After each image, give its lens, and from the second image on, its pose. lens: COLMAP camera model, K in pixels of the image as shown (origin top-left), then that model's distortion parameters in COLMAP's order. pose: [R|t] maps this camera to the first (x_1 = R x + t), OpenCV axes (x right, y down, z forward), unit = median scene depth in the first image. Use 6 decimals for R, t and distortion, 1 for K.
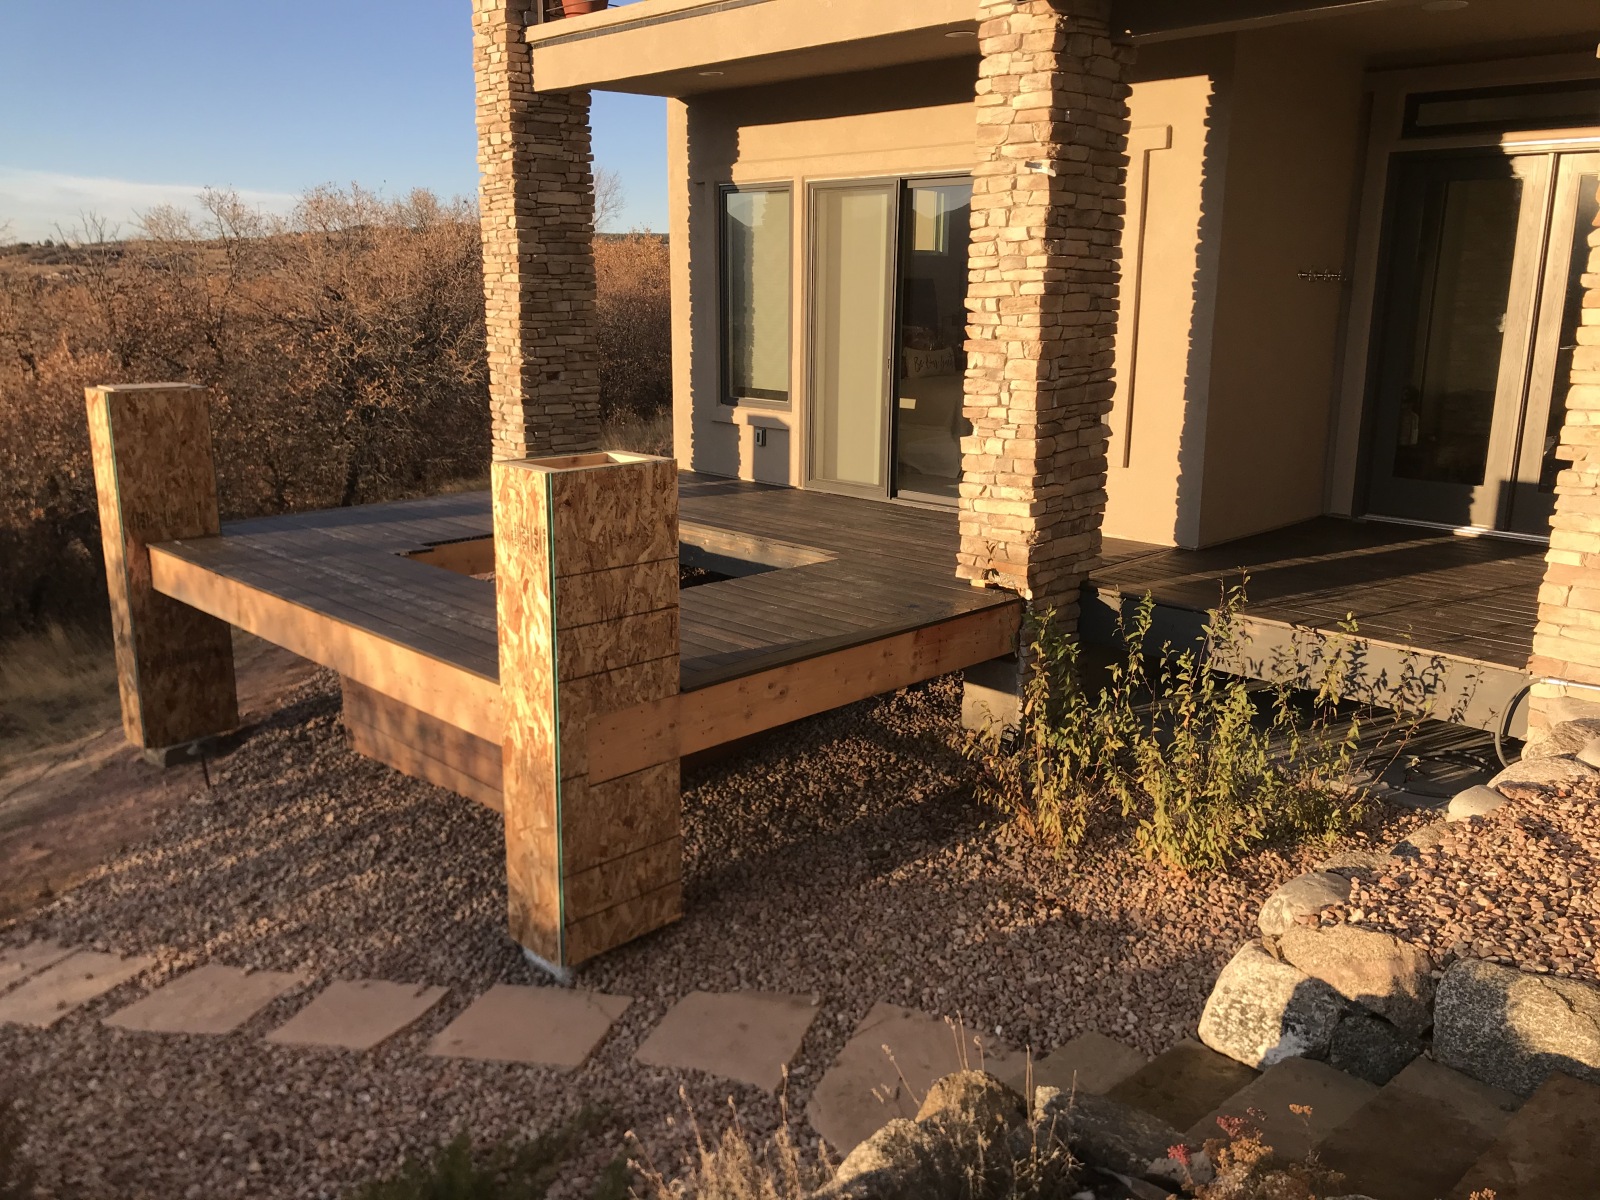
lens RADIAL K [[1322.7, 0, 784.9], [0, 1322.7, 592.5], [0, 0, 1]] dist [0.016586, -0.013828]
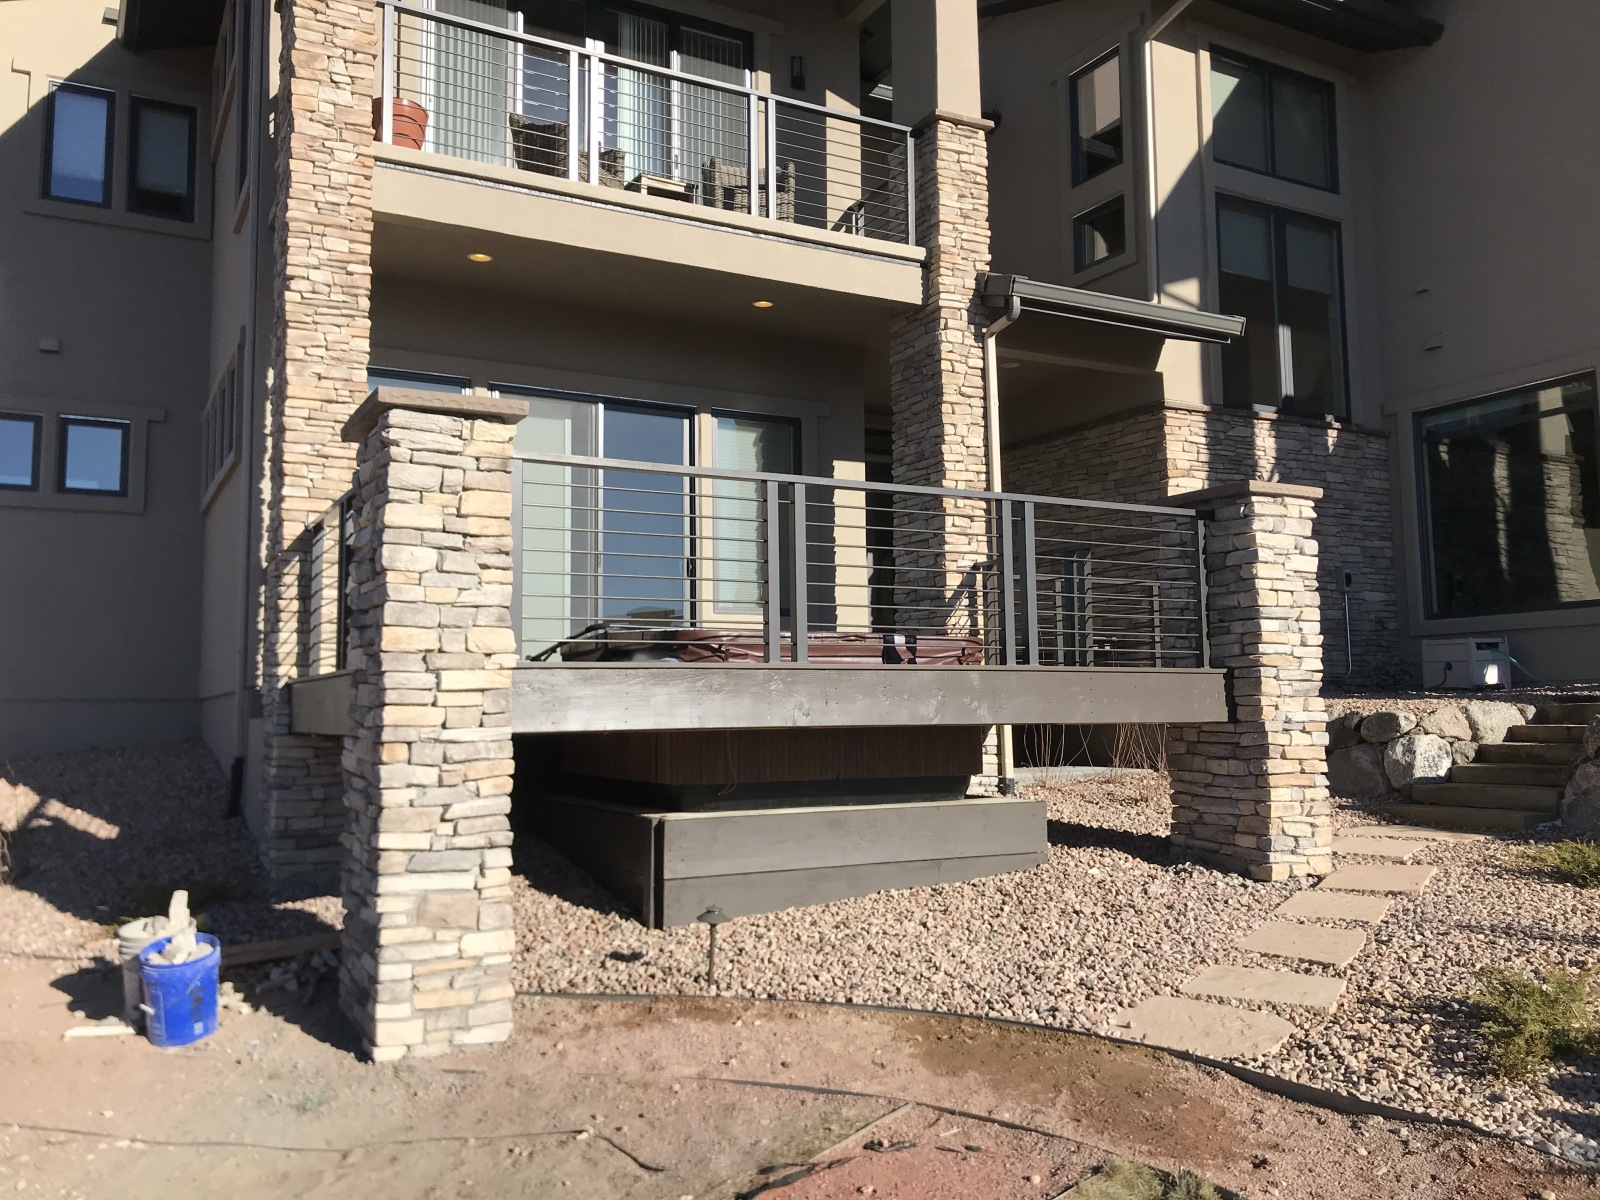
lens RADIAL K [[1322.7, 0, 784.6], [0, 1322.7, 603.9], [0, 0, 1]] dist [0.016586, -0.013828]
pose [[0.268126, 0.075489, 0.960422, -1.341953], [0.232094, 0.962500, -0.140447, 0.074981], [-0.935008, 0.260566, 0.240550, 0.882887]]
